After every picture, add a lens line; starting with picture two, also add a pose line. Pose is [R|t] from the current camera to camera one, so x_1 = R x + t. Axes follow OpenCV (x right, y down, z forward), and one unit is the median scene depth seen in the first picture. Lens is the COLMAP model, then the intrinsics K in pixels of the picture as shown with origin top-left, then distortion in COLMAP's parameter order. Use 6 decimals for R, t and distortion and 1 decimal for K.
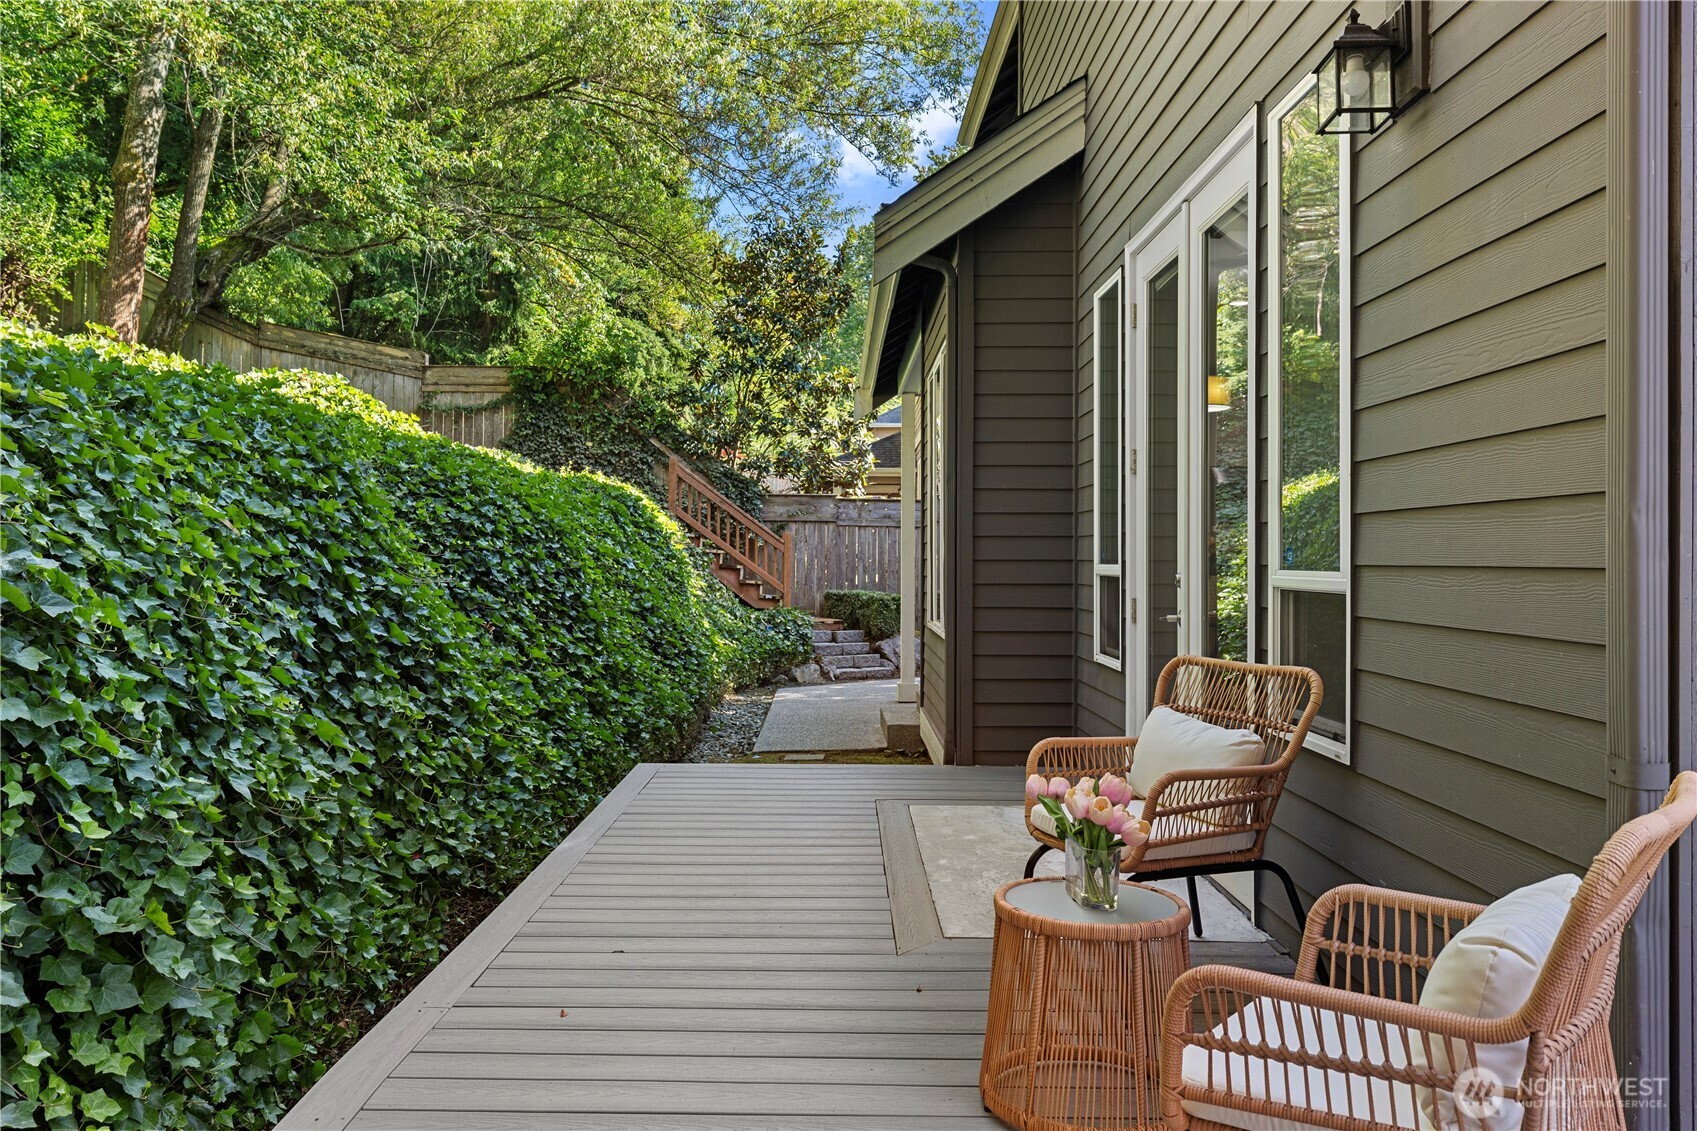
lens RADIAL K [[1266.2, 0, 848.5], [0, 1266.2, 558.1], [0, 0, 1]] dist [-0.005558, -0.000466]
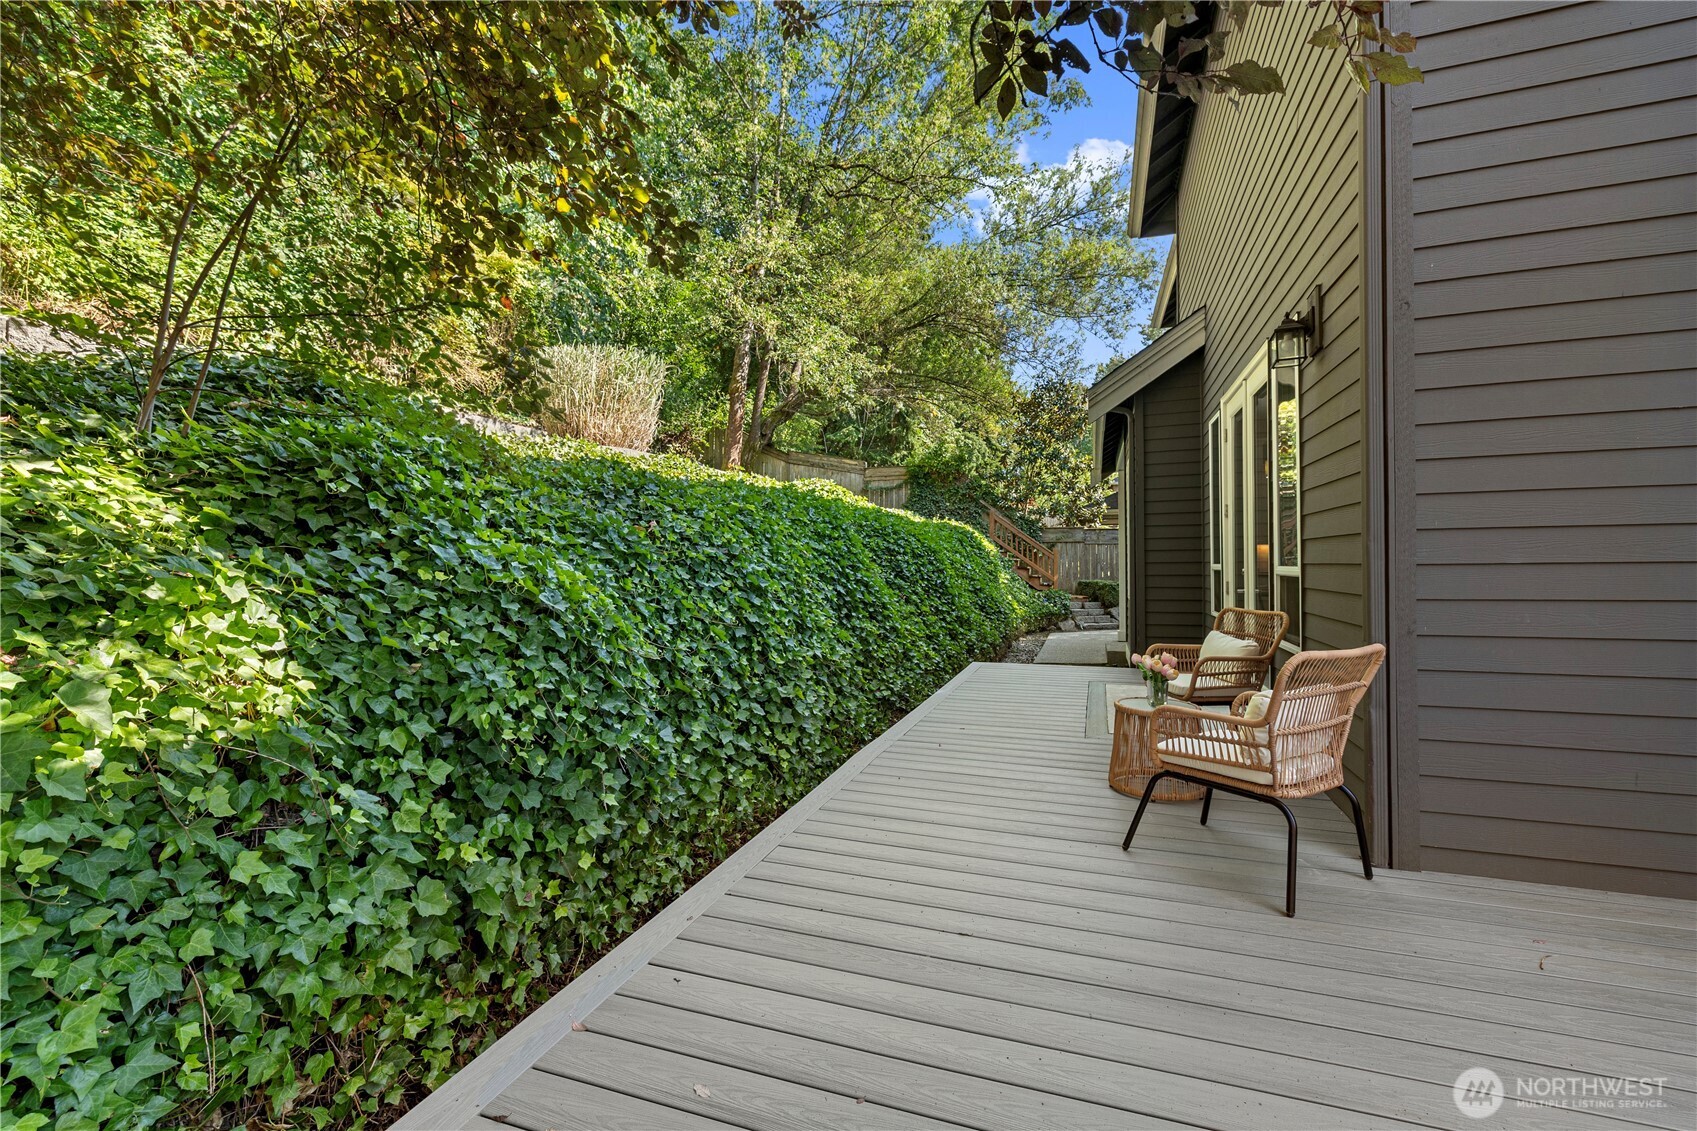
lens RADIAL K [[720.5, 0, 846.1], [0, 720.5, 561.5], [0, 0, 1]] dist [0.001452, -0.000029]
pose [[0.941668, -0.012722, -0.336303, 0.035817], [0.011890, 0.999919, -0.004535, -0.000608], [0.336333, 0.000272, 0.941743, -0.173976]]
